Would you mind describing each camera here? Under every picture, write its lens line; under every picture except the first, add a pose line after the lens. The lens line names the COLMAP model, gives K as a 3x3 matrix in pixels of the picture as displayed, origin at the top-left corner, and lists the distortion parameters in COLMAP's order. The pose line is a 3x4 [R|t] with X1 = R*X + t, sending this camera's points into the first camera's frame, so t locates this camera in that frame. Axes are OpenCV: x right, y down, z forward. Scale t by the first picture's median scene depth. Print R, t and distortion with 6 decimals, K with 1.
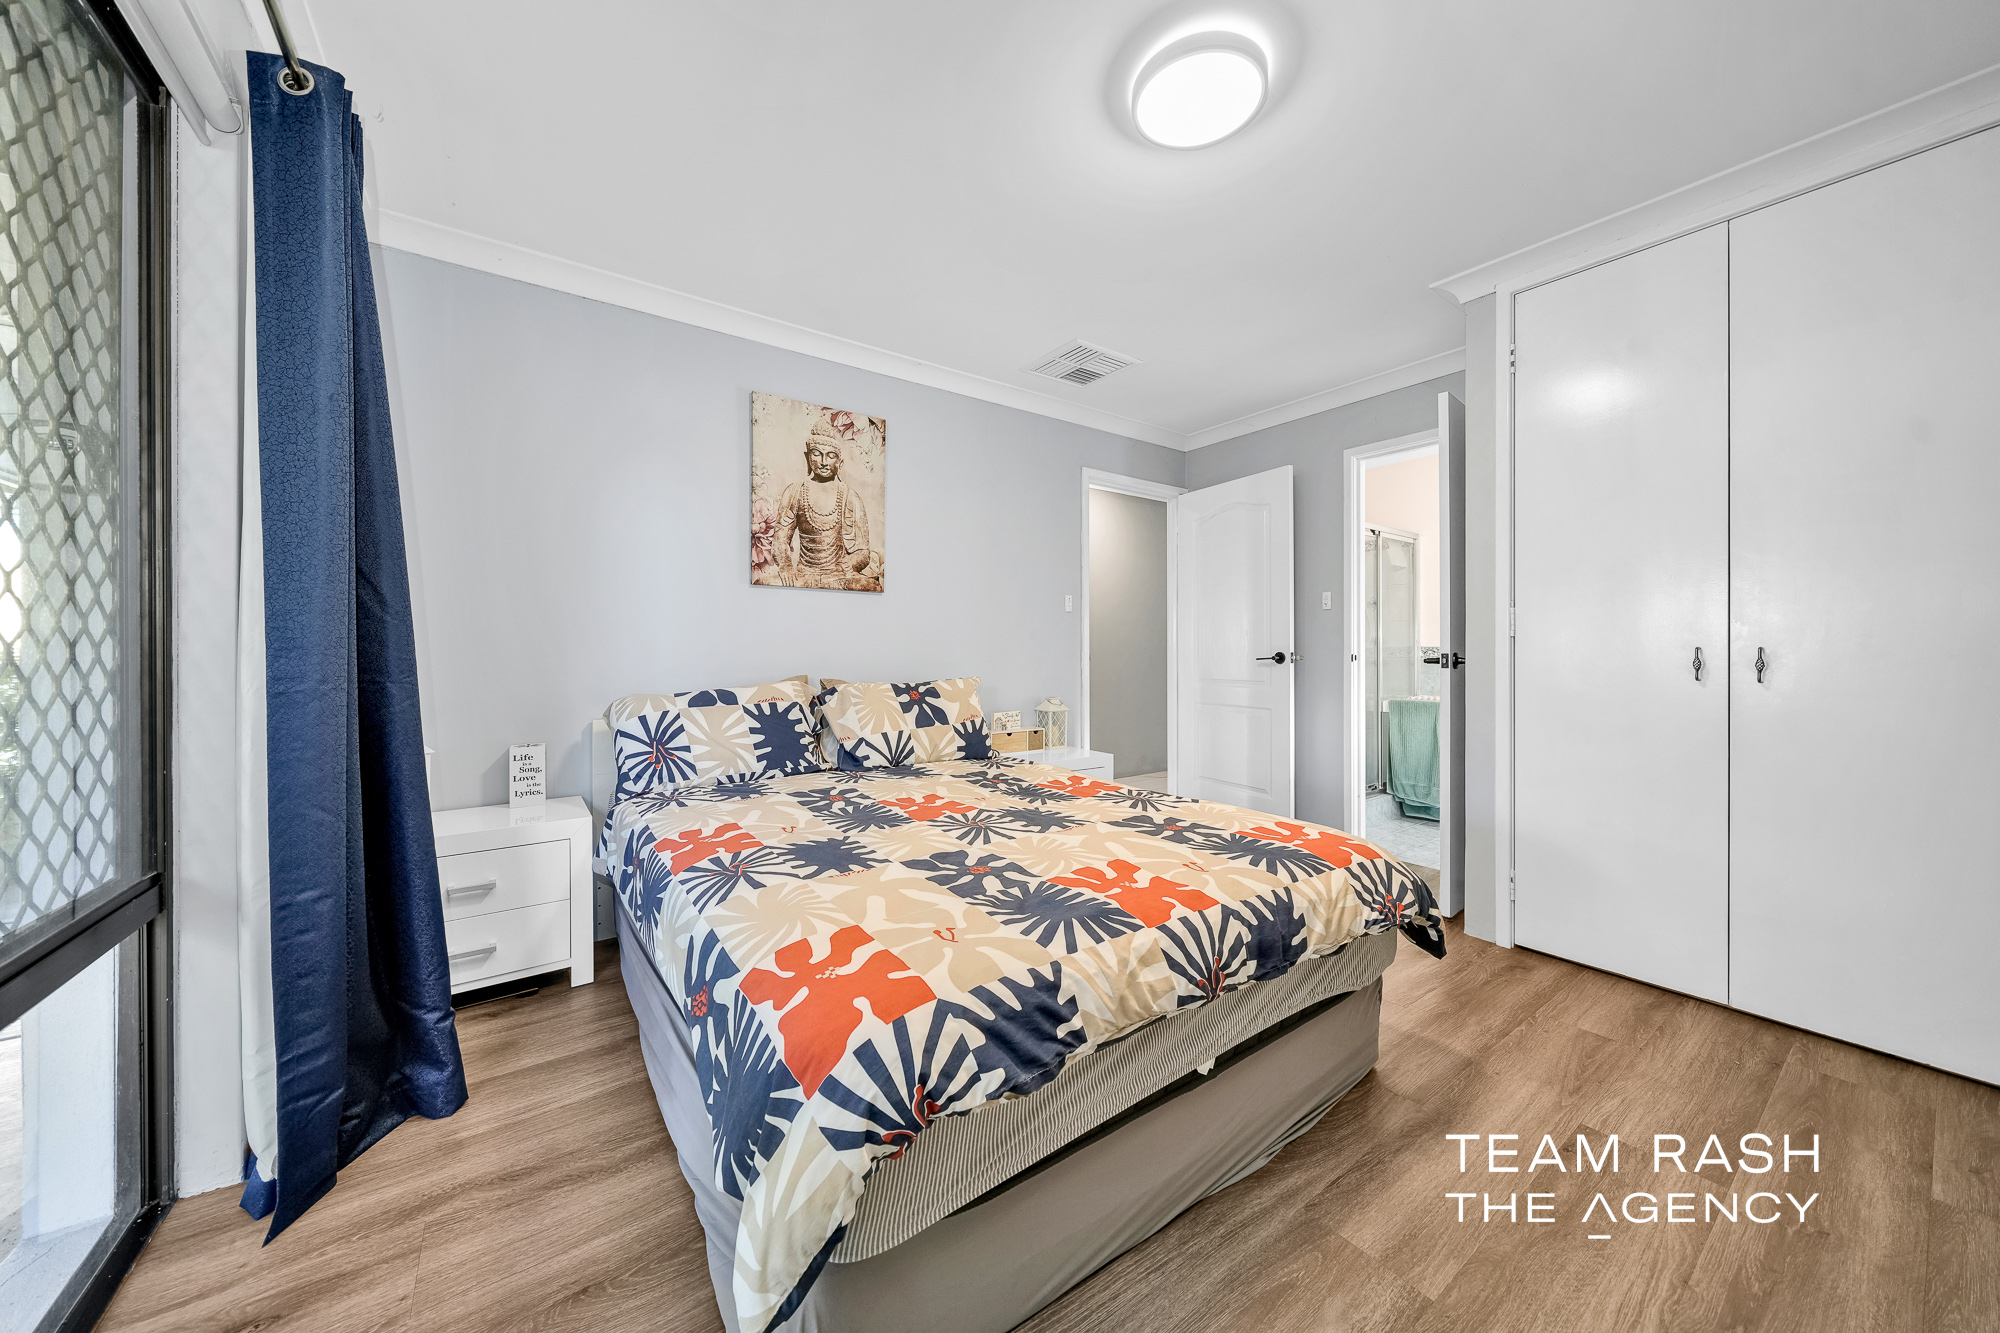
lens RADIAL K [[681.9, 0, 1000.8], [0, 681.9, 650.4], [0, 0, 1]] dist [-0.000265, -0.000042]
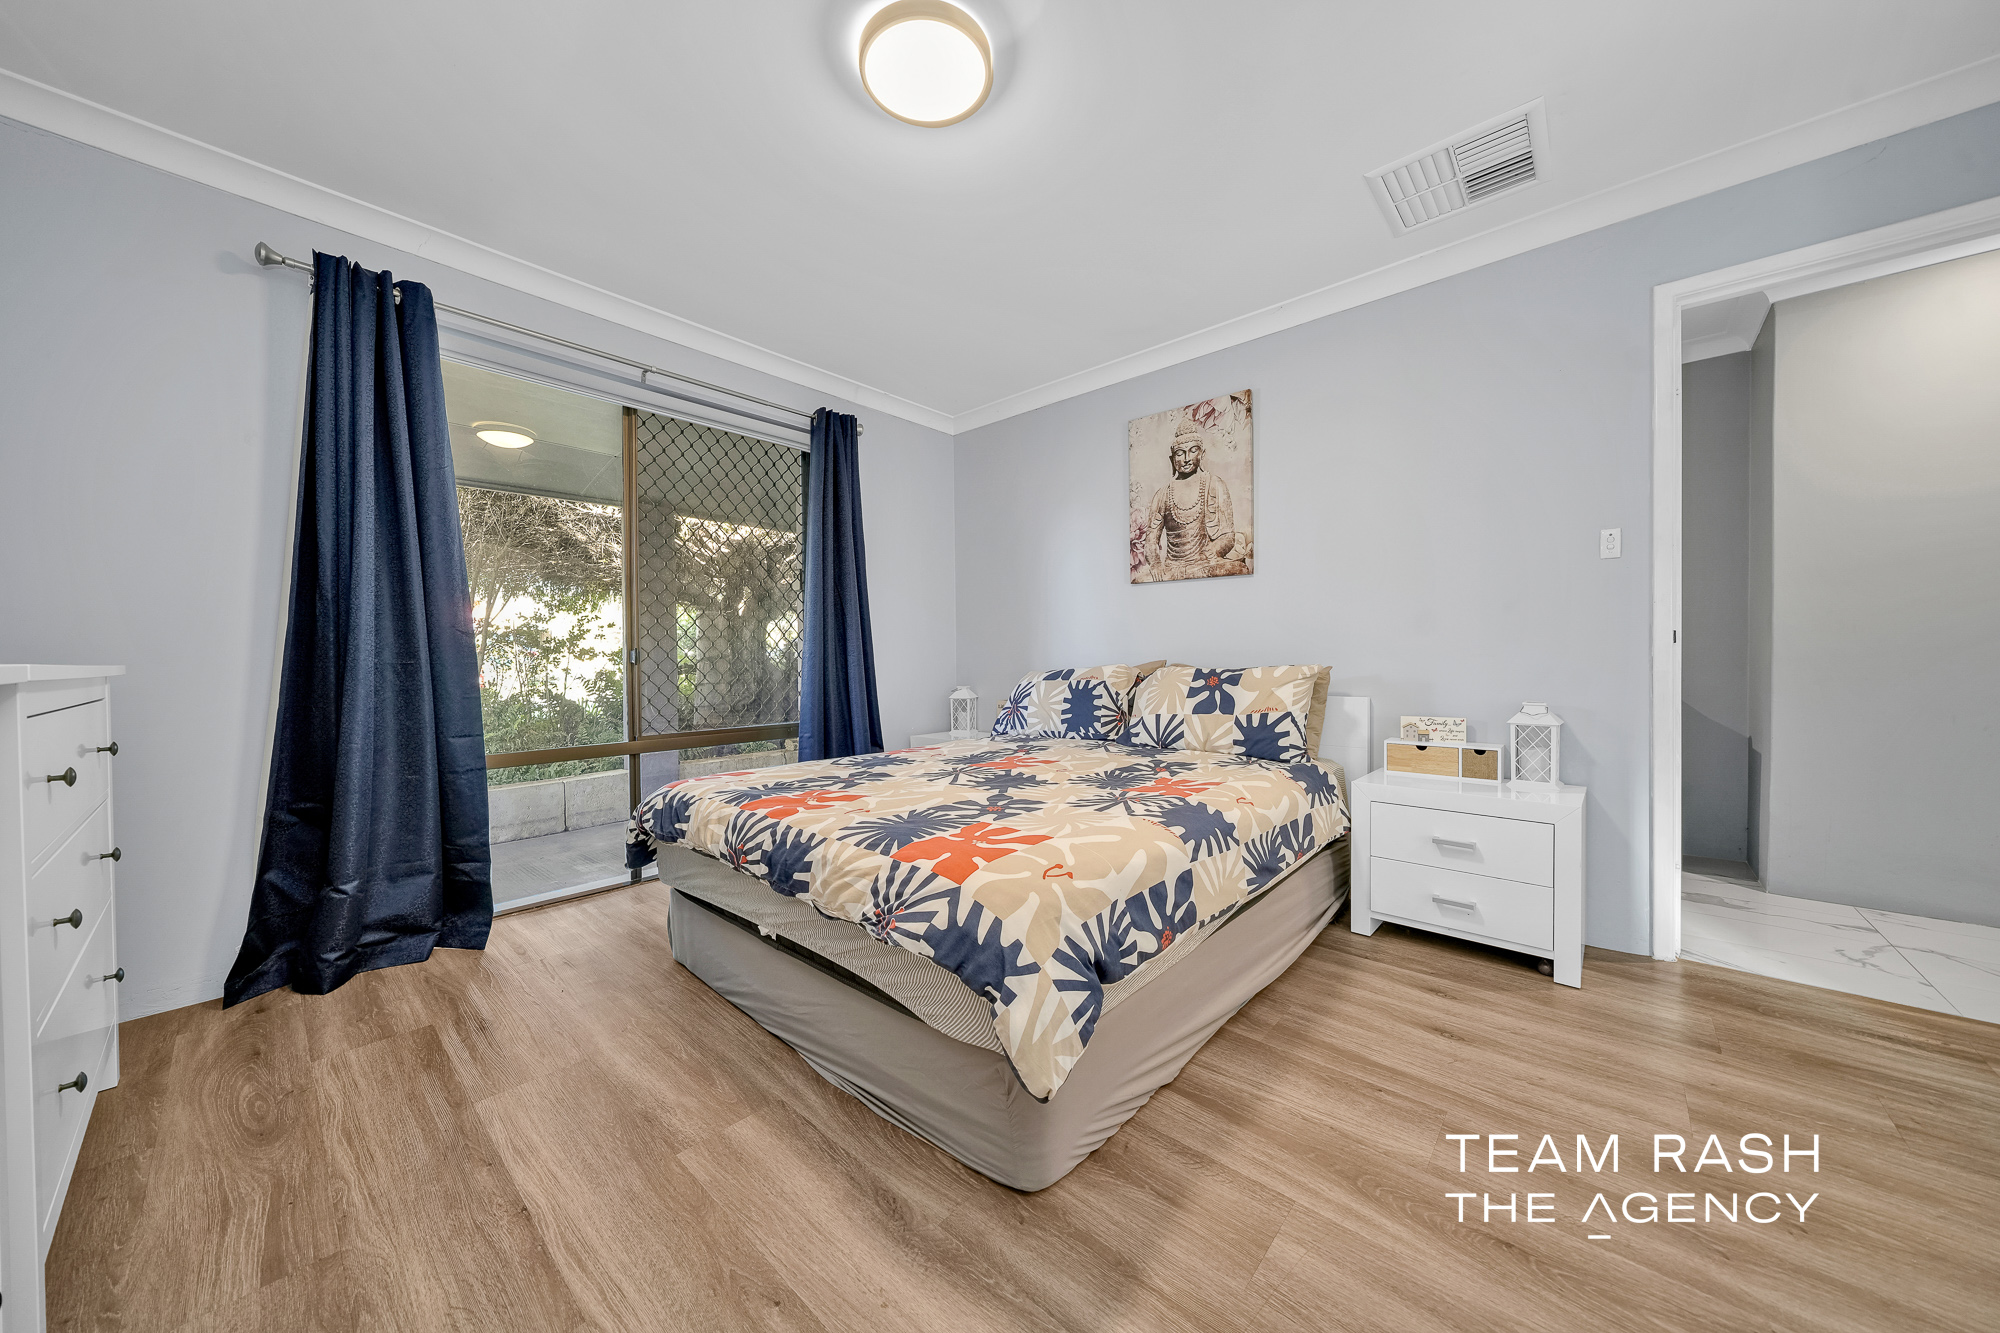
lens RADIAL K [[679.3, 0, 992.8], [0, 679.3, 666.3], [0, 0, 1]] dist [-0.000542, -0.000106]
pose [[0.216470, 0.009281, -0.976245, 0.727889], [0.008704, 0.999897, 0.011436, 0.031114], [0.976250, -0.010973, 0.216367, 0.491486]]
